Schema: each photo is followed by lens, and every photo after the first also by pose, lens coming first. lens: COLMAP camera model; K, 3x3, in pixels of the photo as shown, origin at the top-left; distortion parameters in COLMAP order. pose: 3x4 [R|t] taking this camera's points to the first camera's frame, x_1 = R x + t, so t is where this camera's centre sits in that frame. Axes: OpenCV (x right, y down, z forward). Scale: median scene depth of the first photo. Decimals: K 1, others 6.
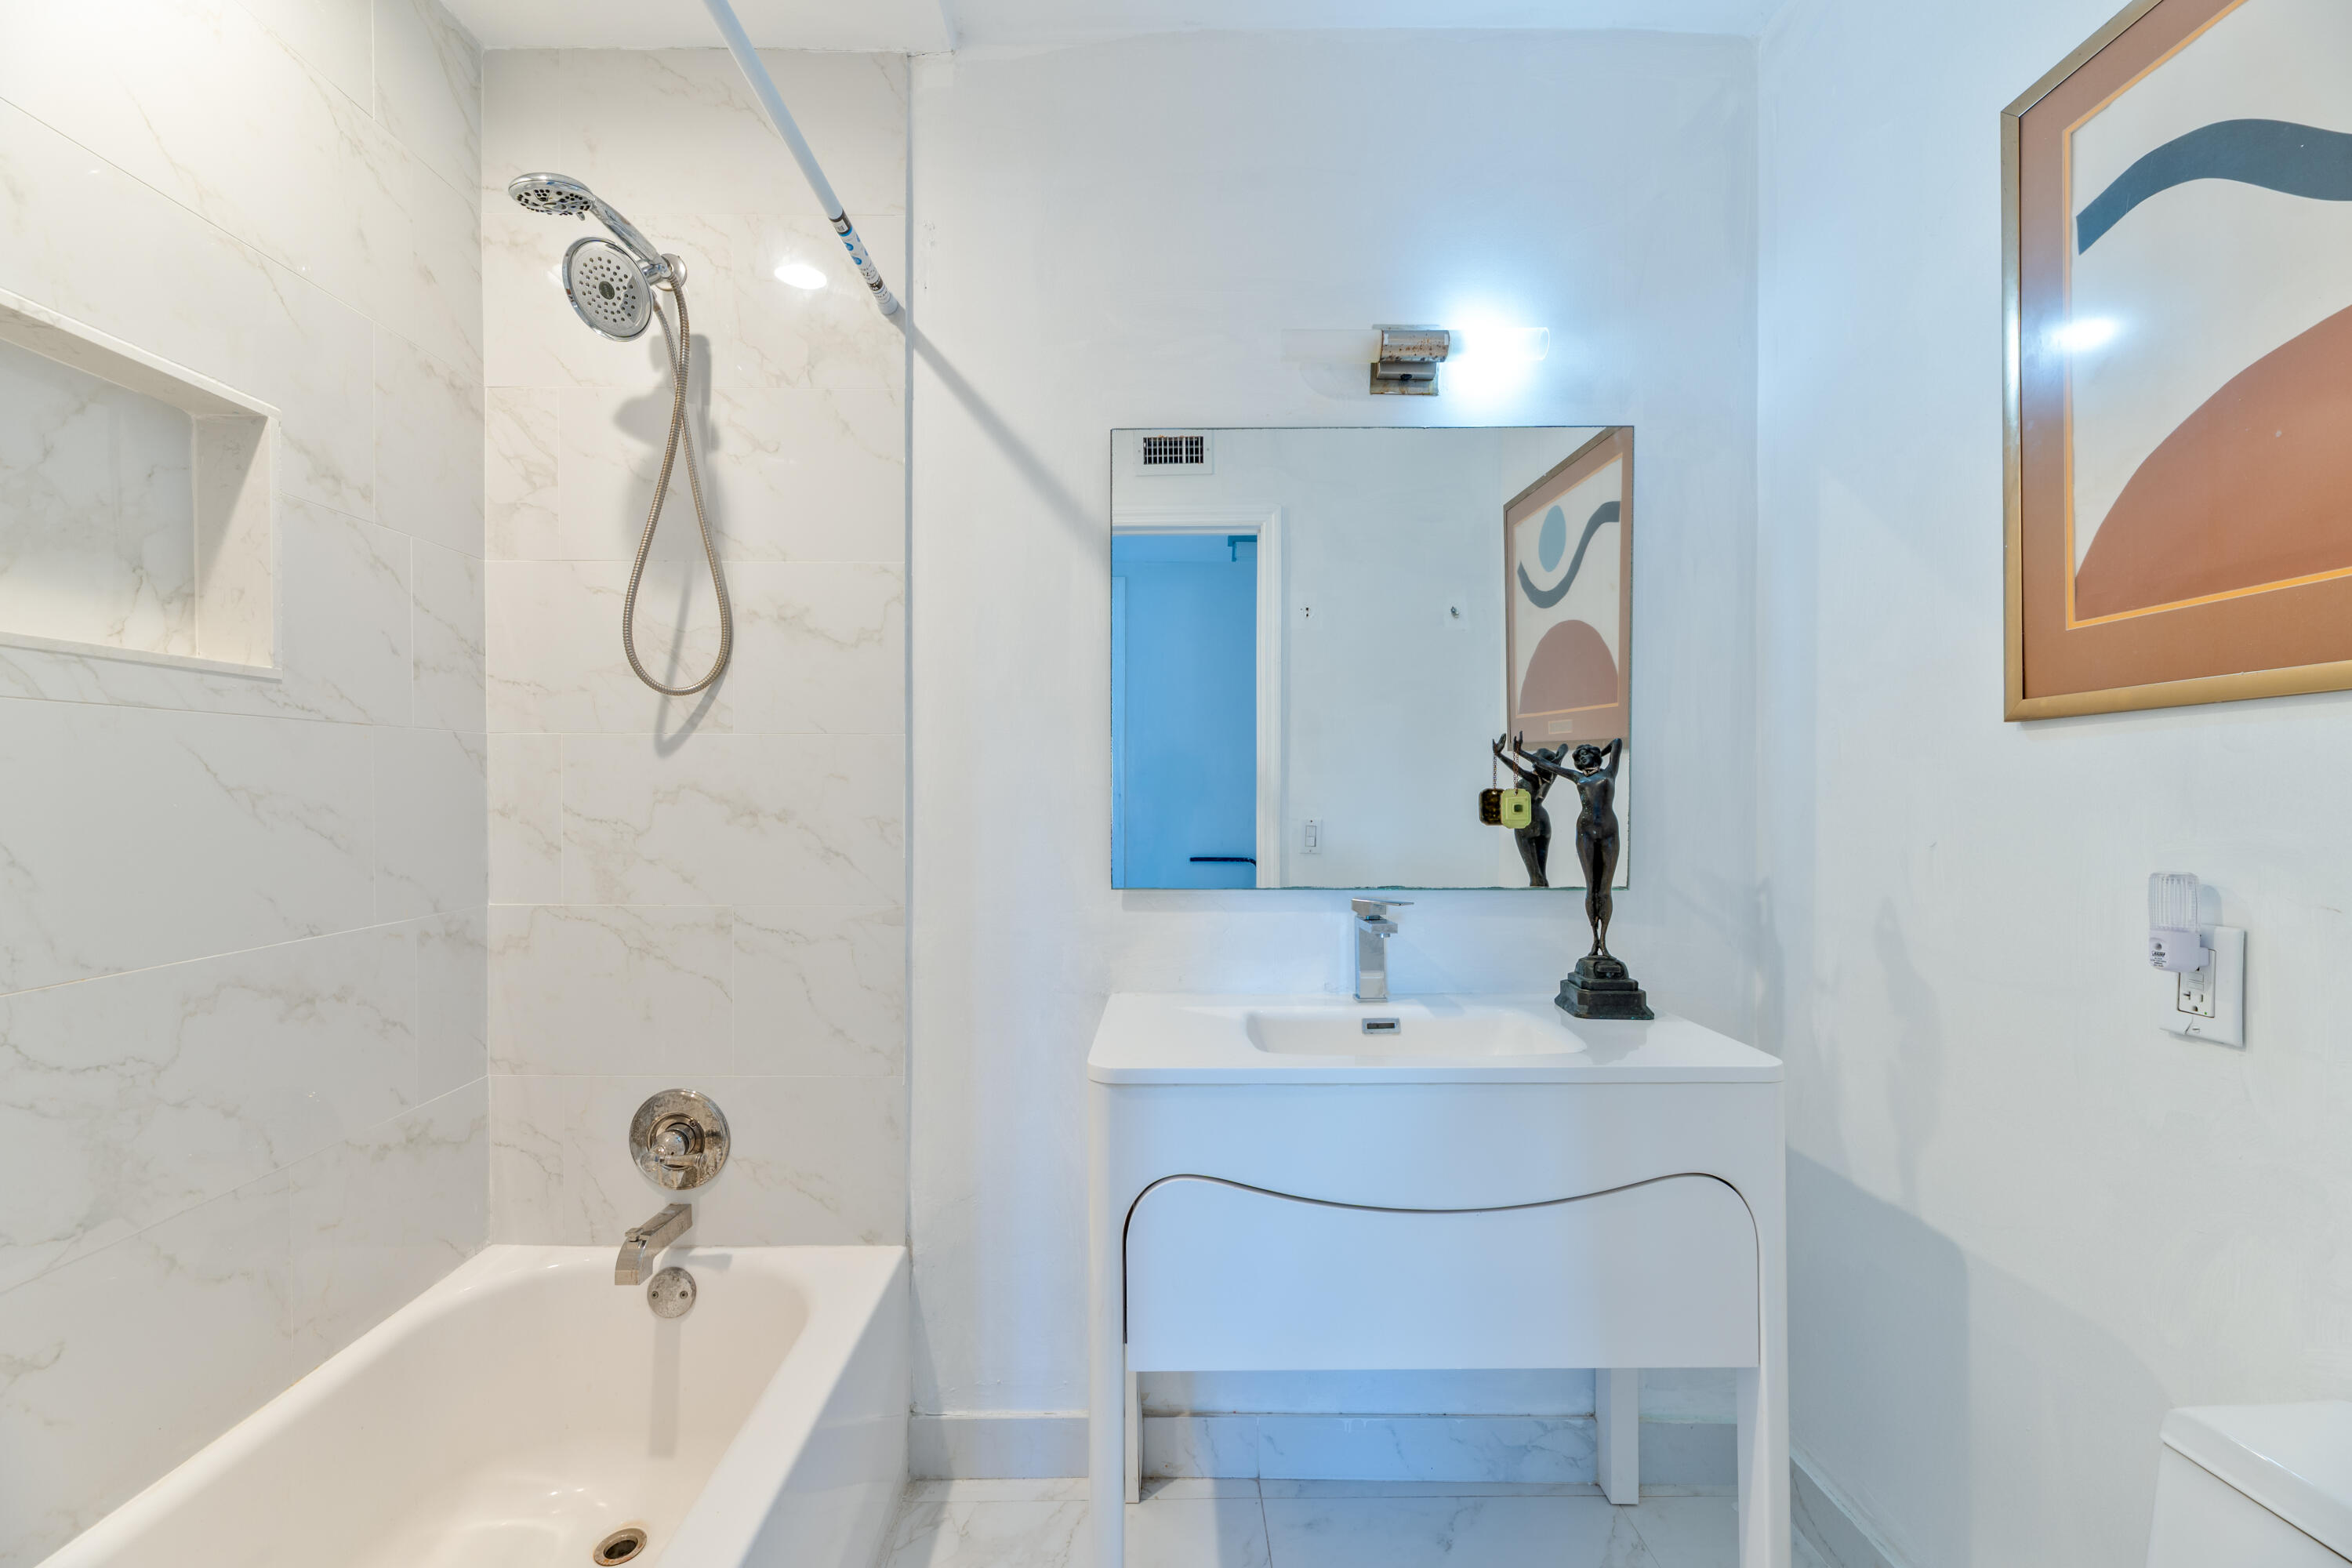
lens RADIAL K [[946.6, 0, 1178.6], [0, 946.6, 788.9], [0, 0, 1]] dist [-0.000988, -0.000211]
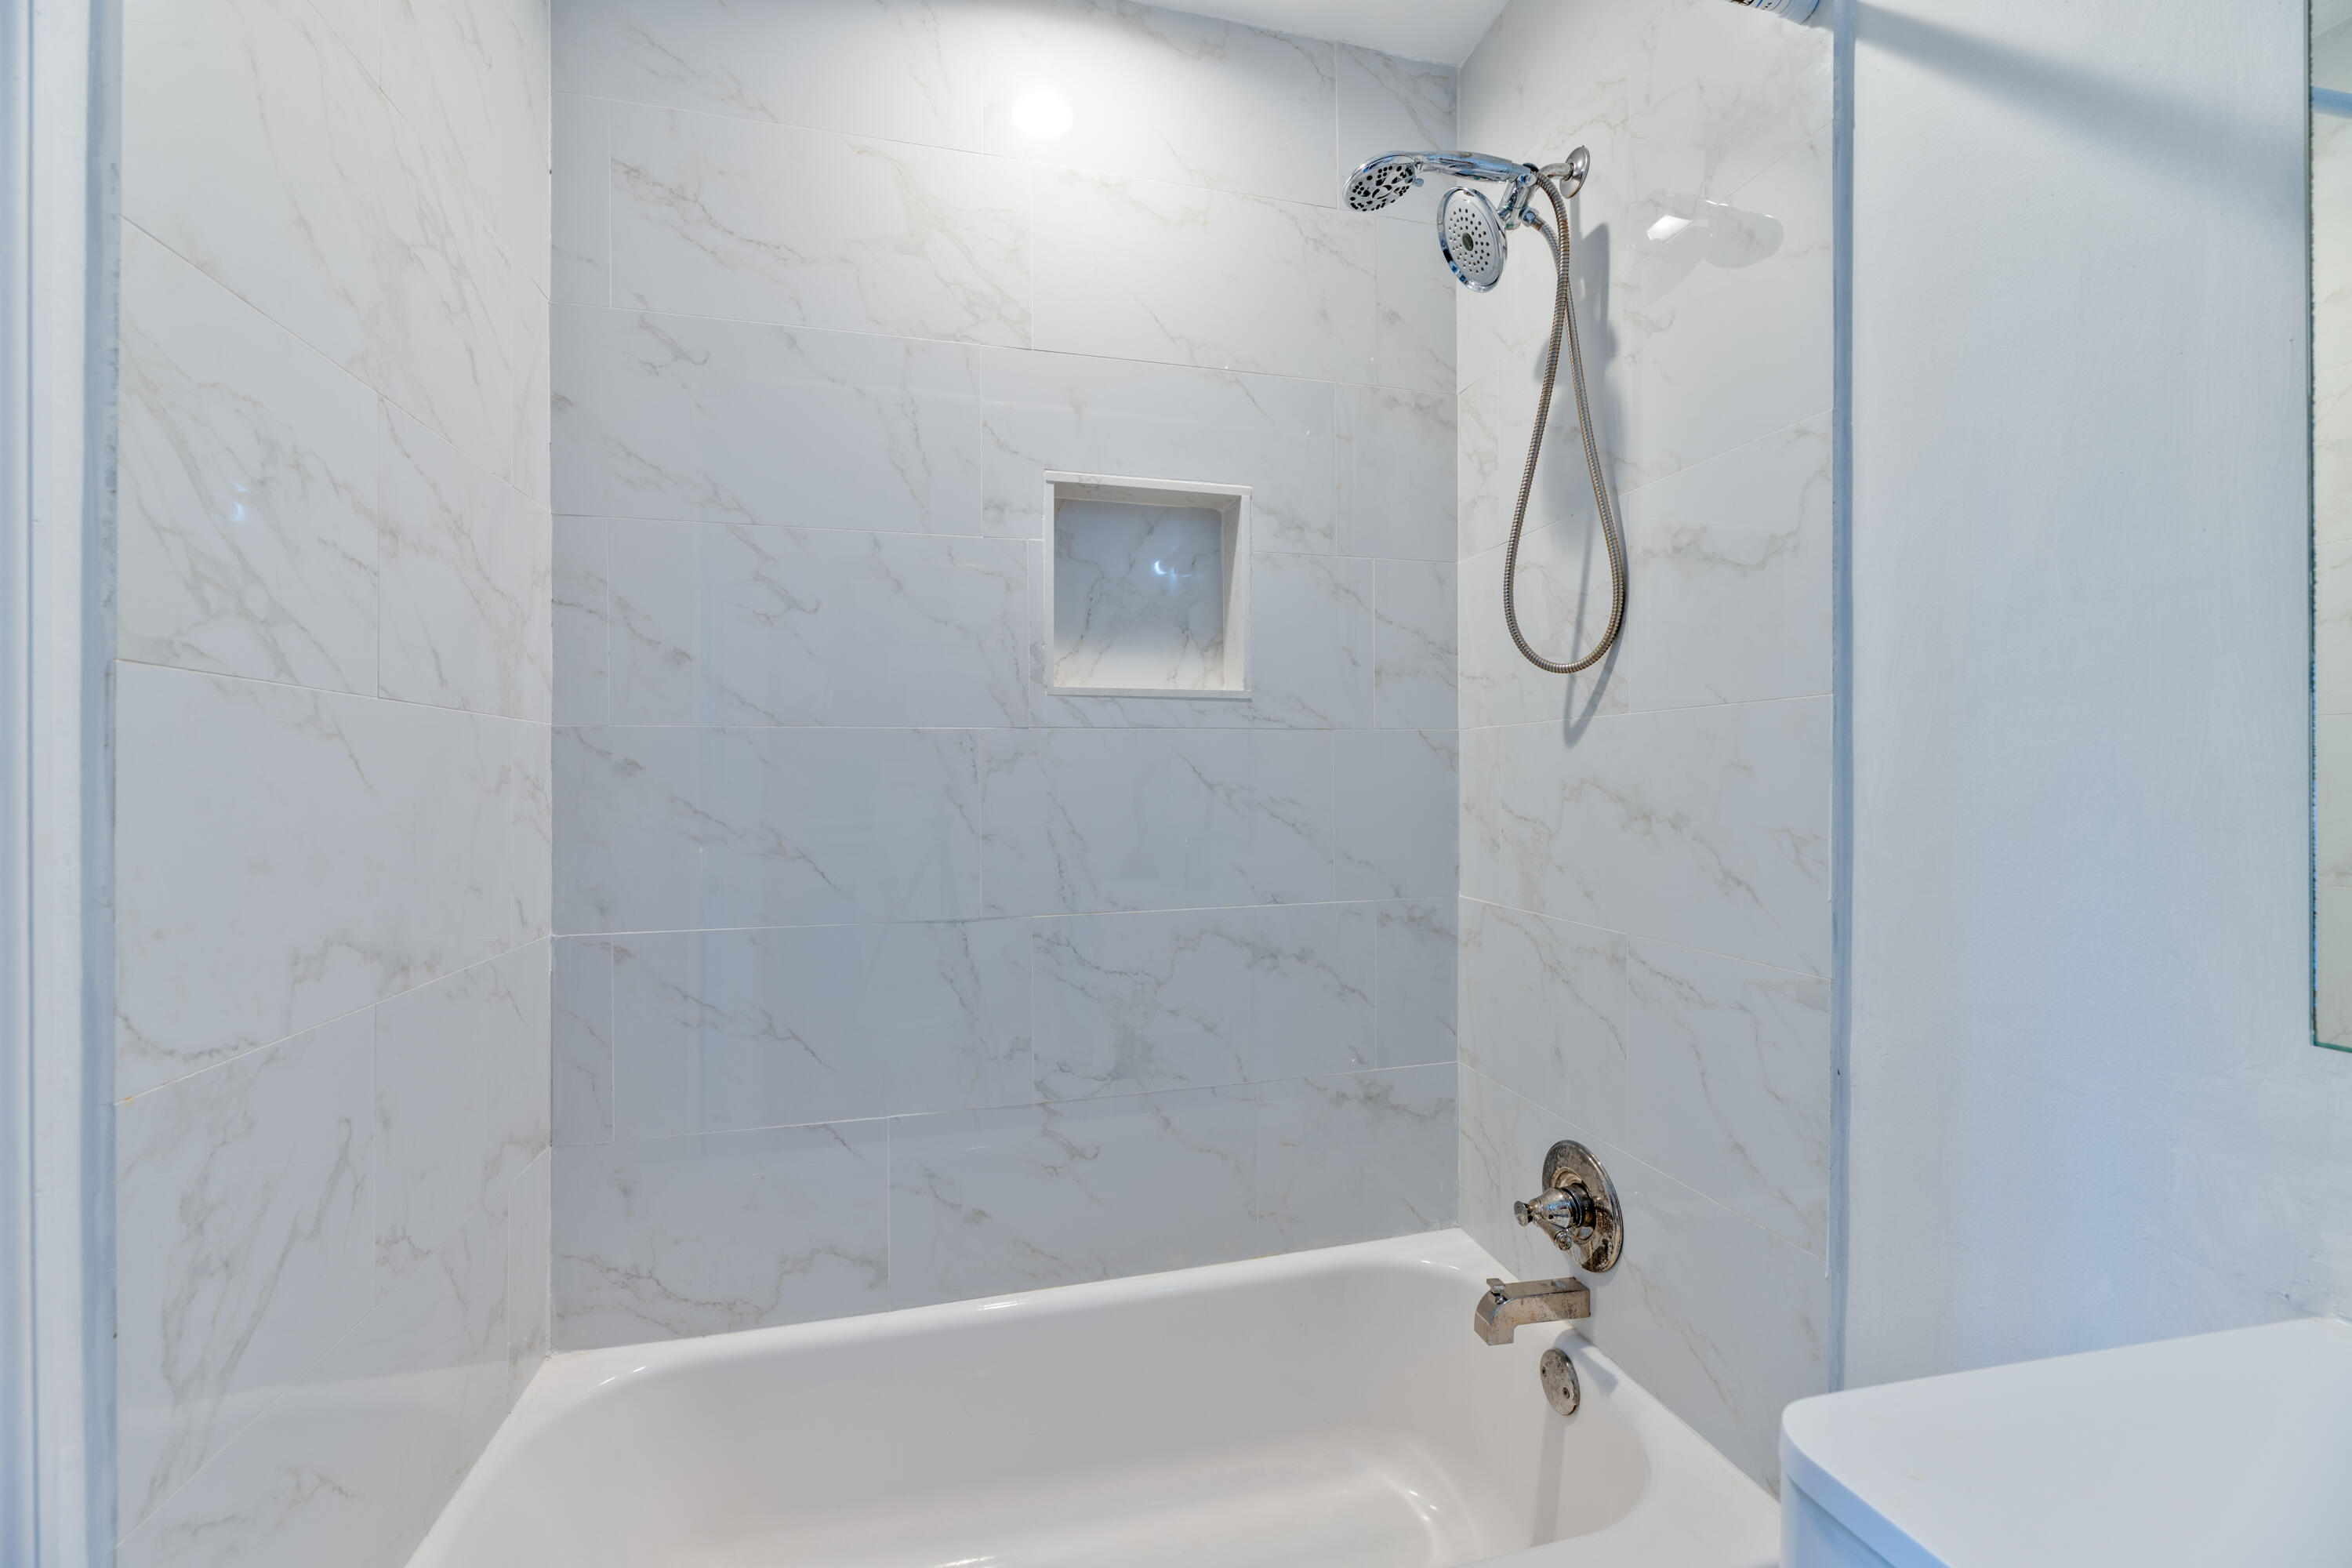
lens RADIAL K [[946.6, 0, 1179.4], [0, 946.6, 780.9], [0, 0, 1]] dist [-0.000988, -0.000211]
pose [[0.230138, -0.001091, -0.973157, 0.204273], [0.003013, 0.999995, -0.000409, -0.003684], [0.973153, -0.002838, 0.230140, 0.468254]]
